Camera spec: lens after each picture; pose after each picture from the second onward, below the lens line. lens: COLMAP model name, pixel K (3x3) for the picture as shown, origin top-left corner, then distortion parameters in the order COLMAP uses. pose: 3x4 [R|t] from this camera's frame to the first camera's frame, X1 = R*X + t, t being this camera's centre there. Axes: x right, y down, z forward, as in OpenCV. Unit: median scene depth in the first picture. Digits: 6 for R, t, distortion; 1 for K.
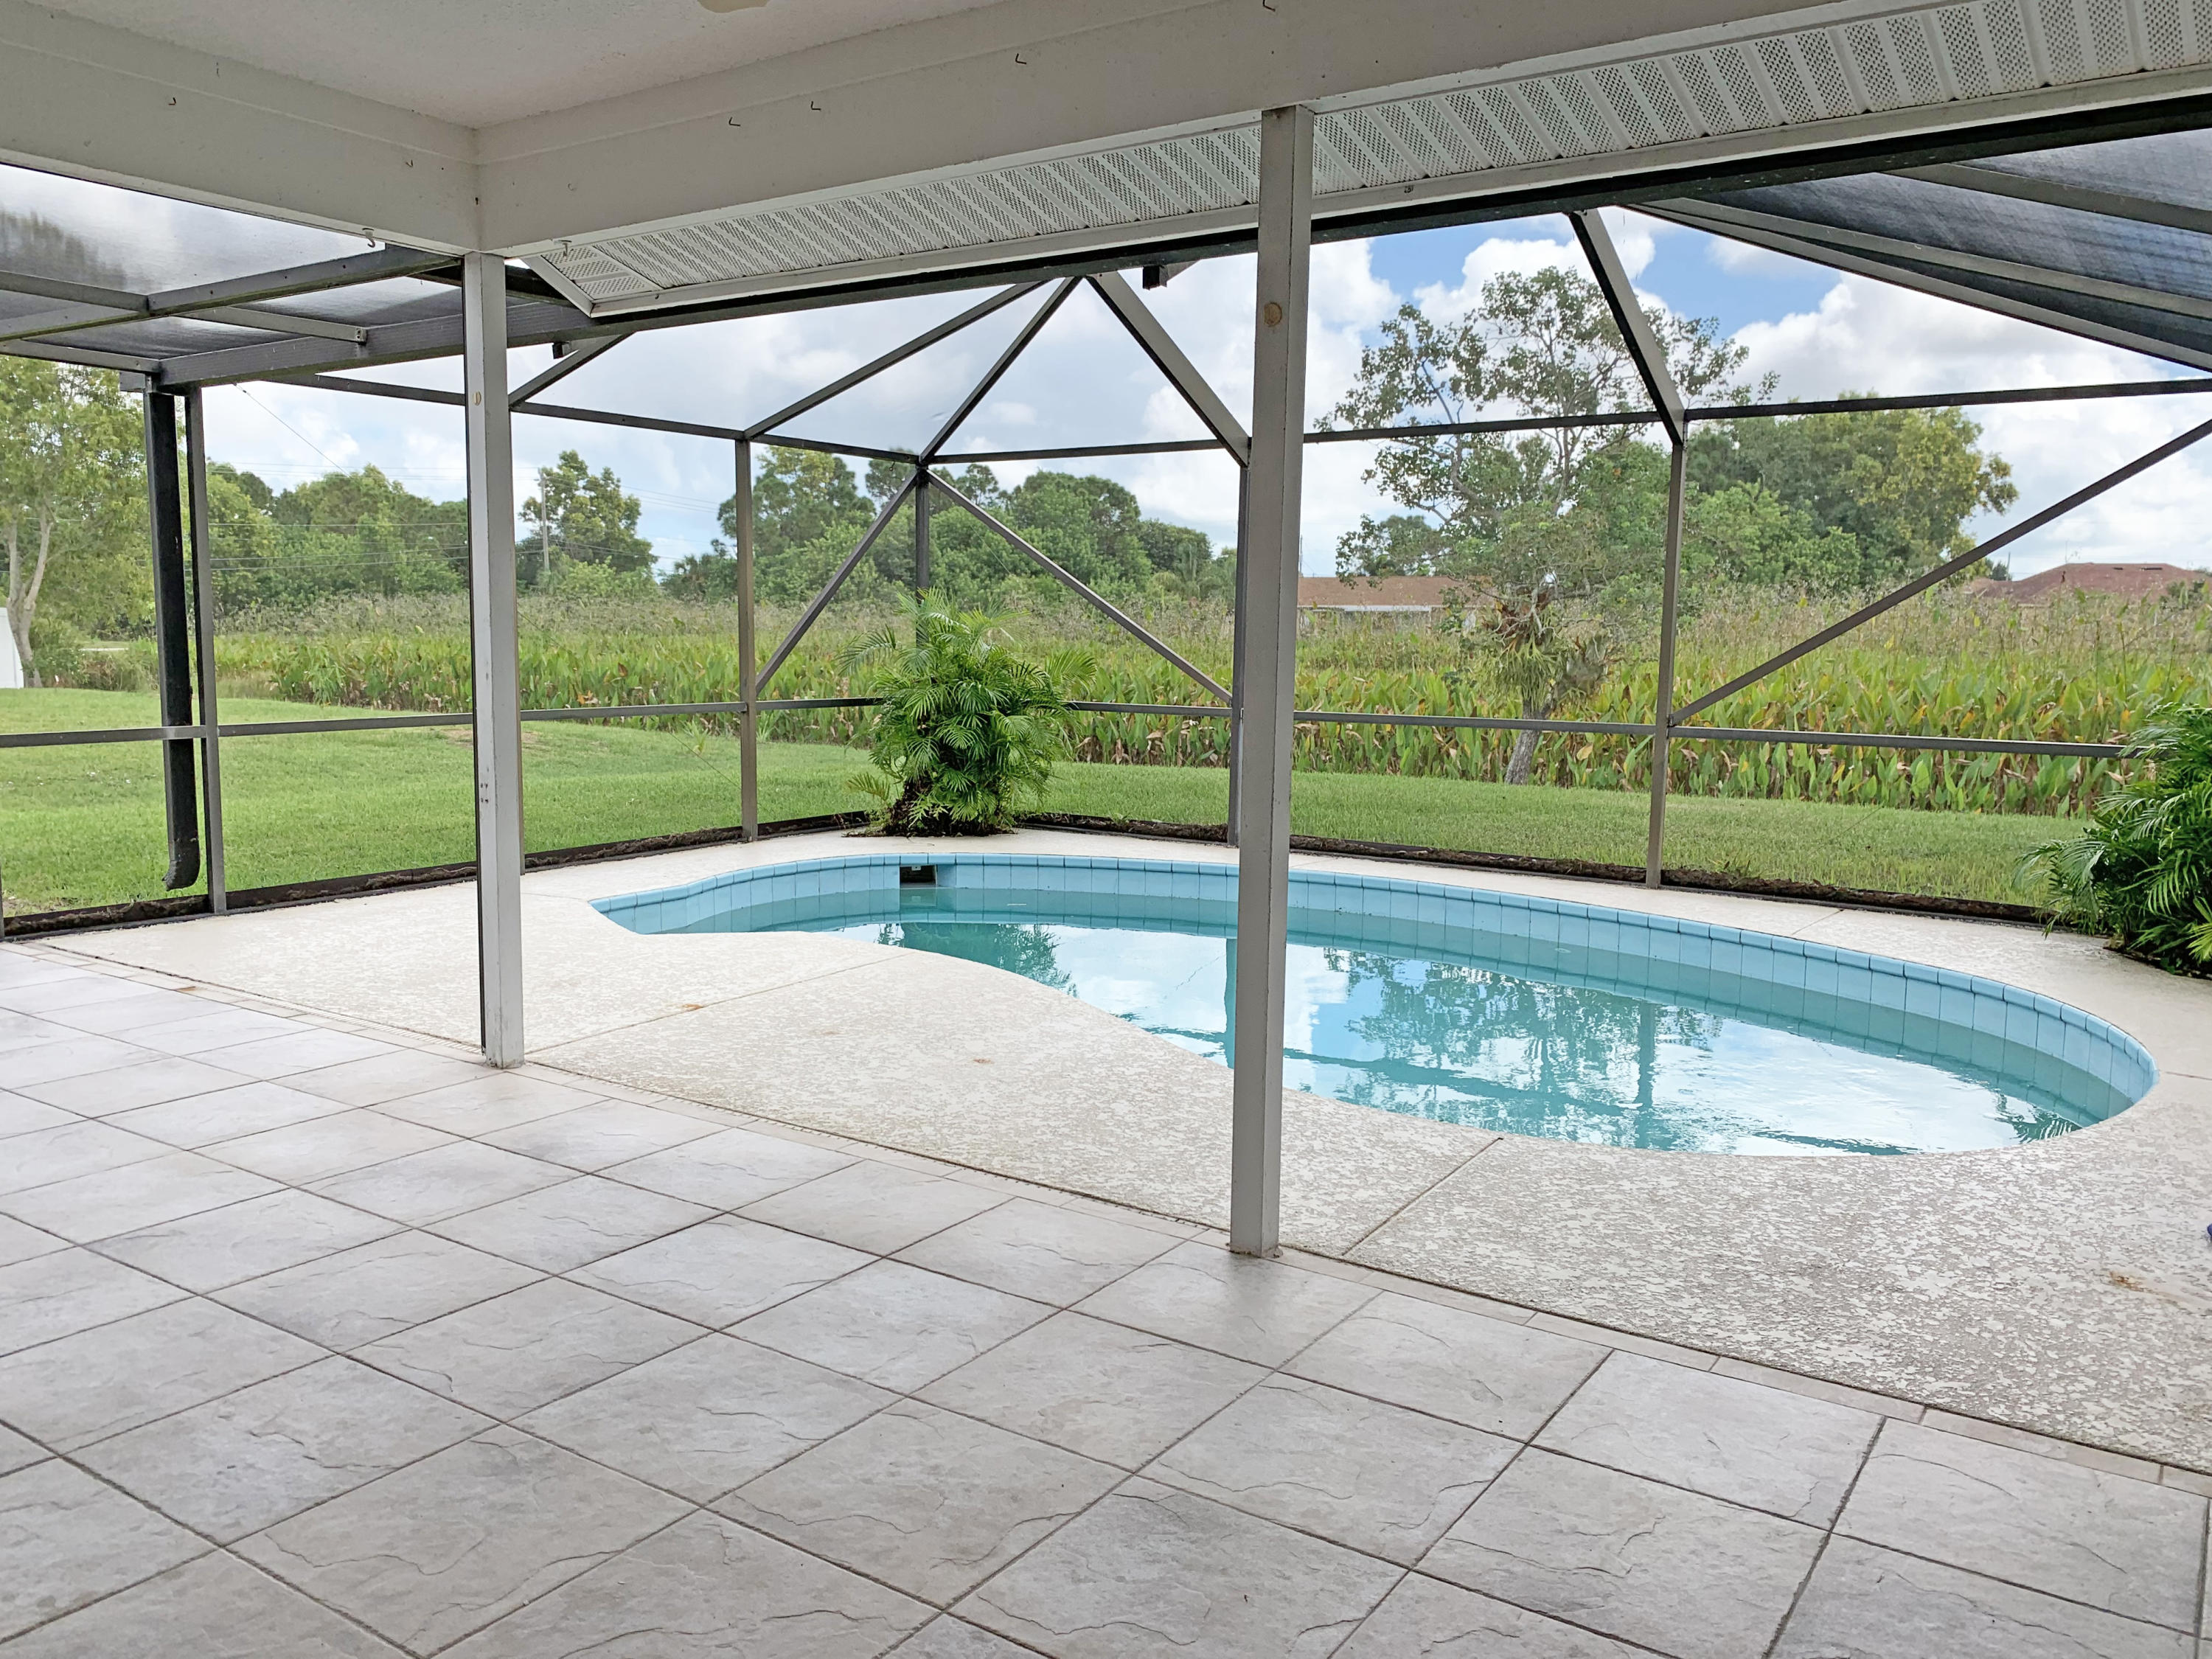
lens RADIAL K [[1685.2, 0, 1114.7], [0, 1685.2, 819.5], [0, 0, 1]] dist [0.045721, -0.047108]
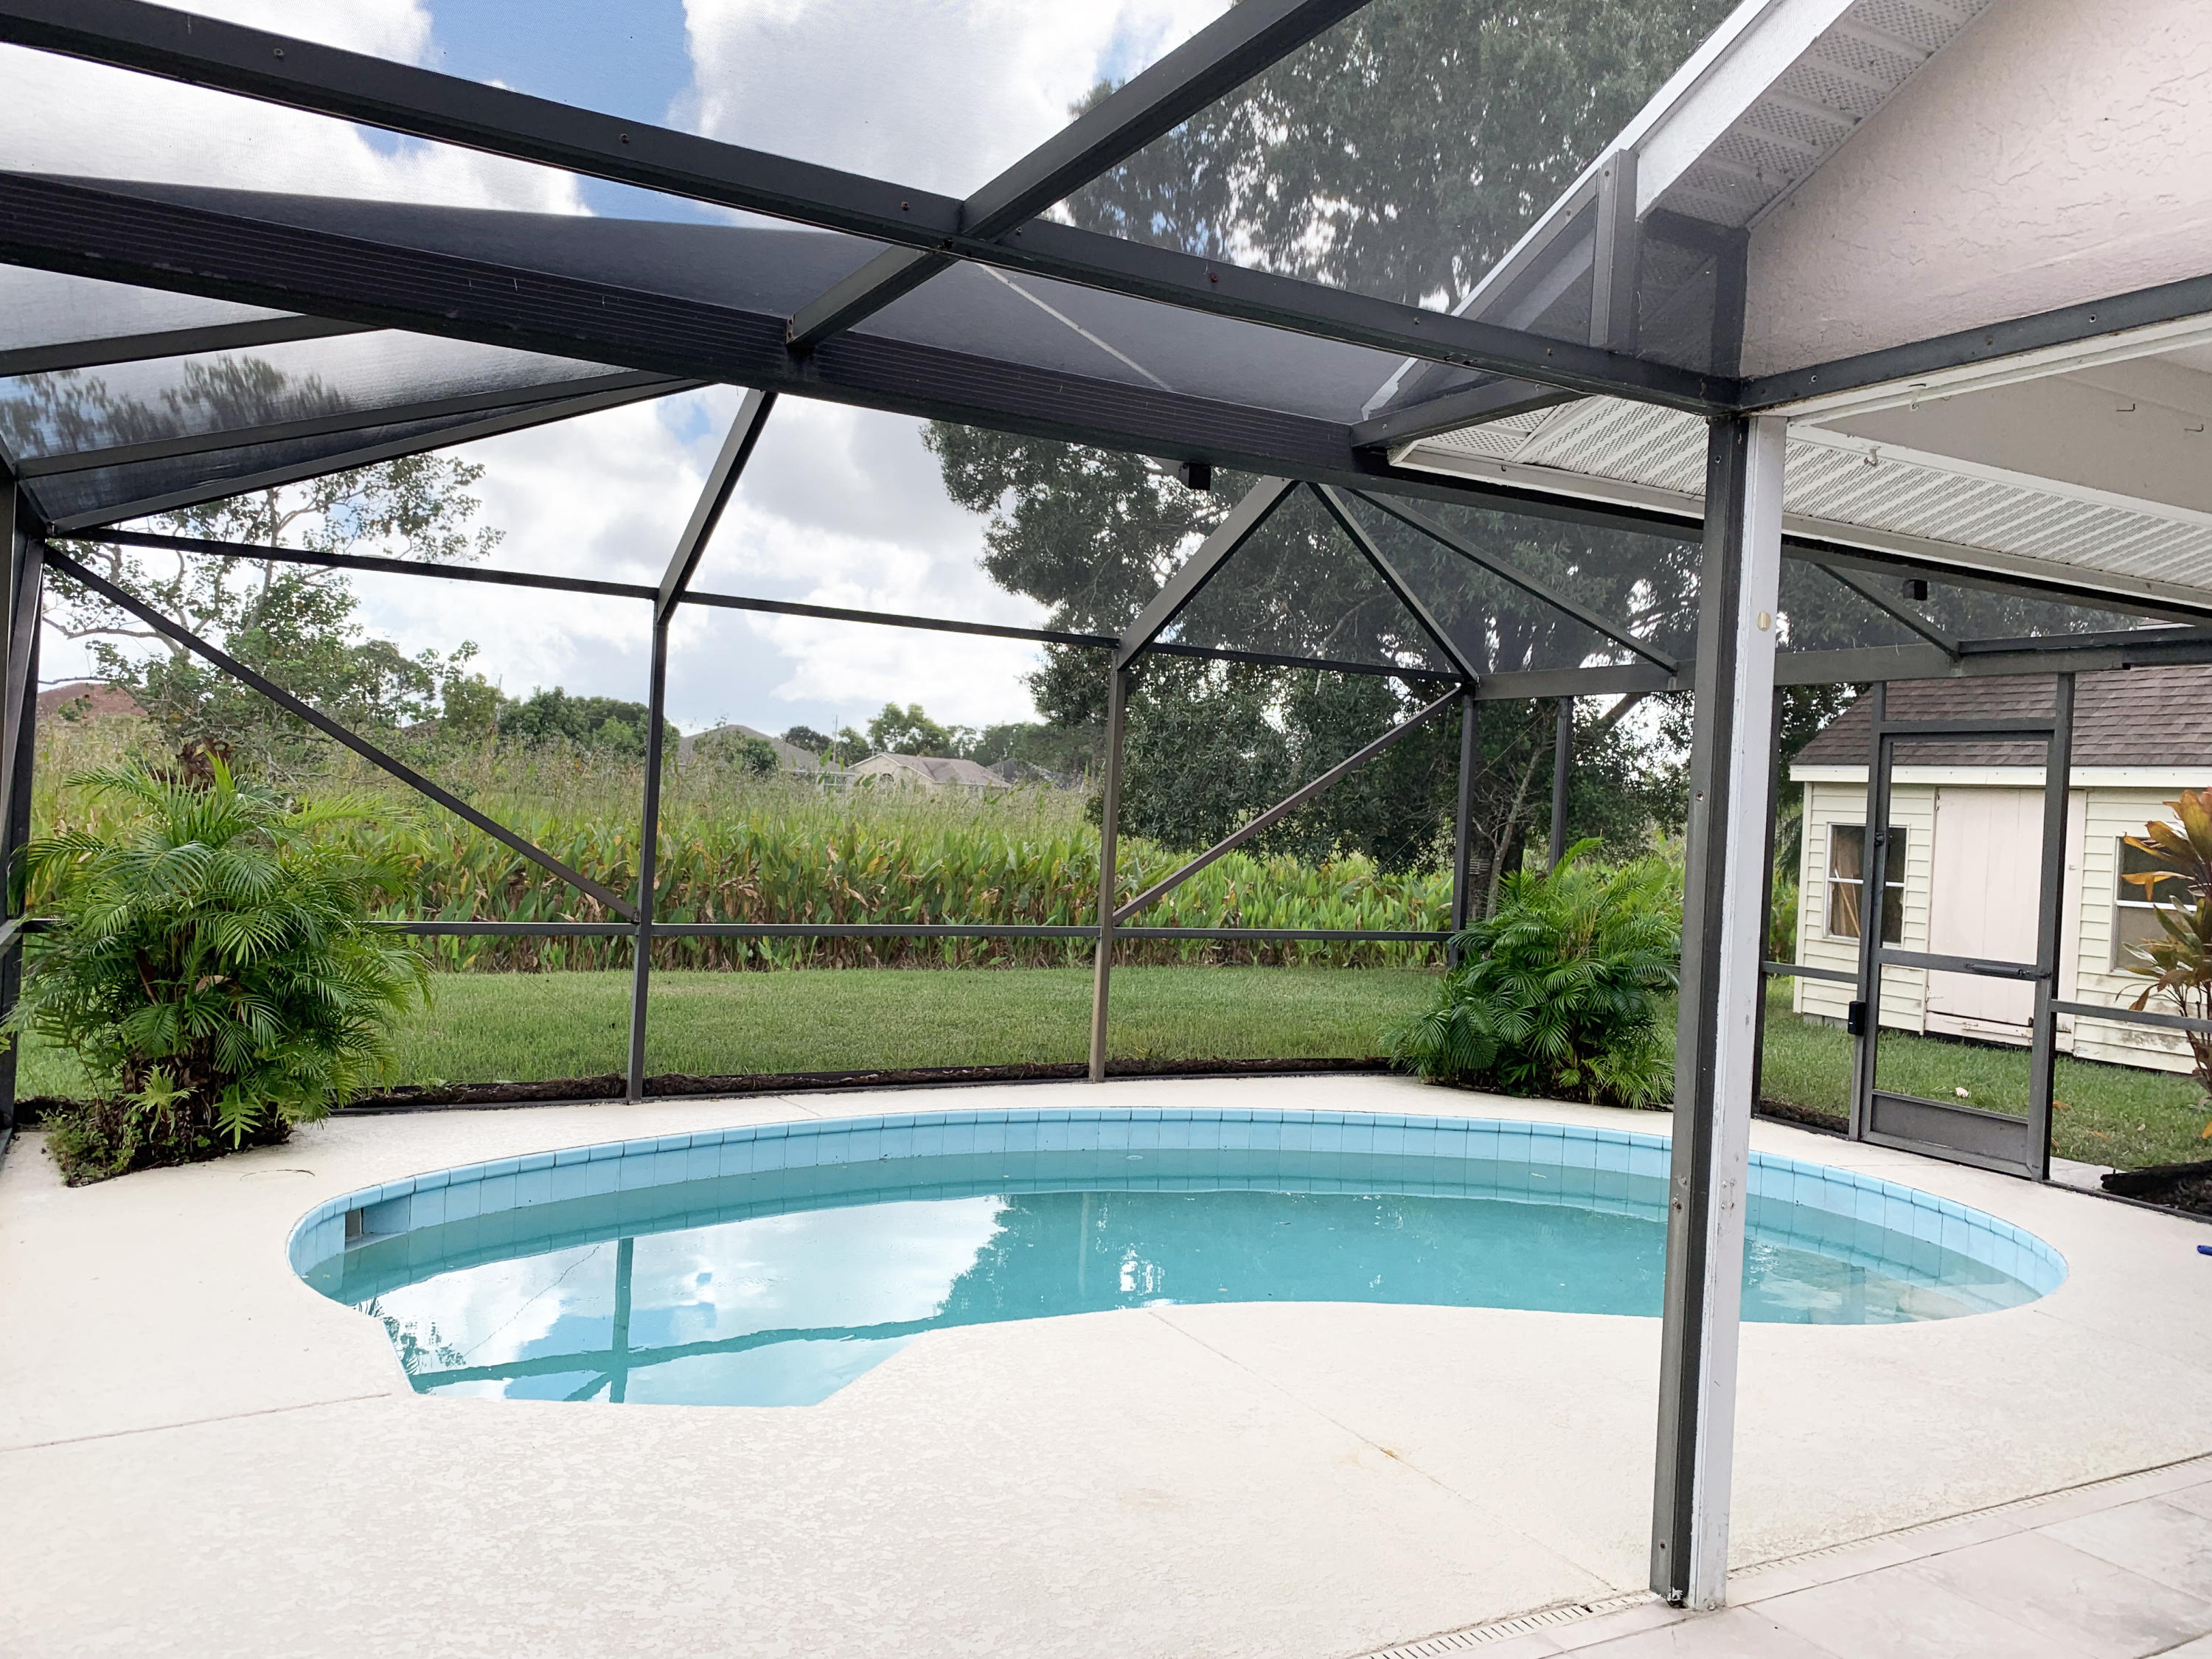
lens RADIAL K [[1685.2, 0, 1107.8], [0, 1685.2, 823.6], [0, 0, 1]] dist [0.045721, -0.047108]
pose [[0.456187, 0.000525, 0.889884, -0.824039], [0.052613, 0.998235, -0.027561, -0.119760], [-0.888327, 0.059393, 0.455354, 0.686348]]
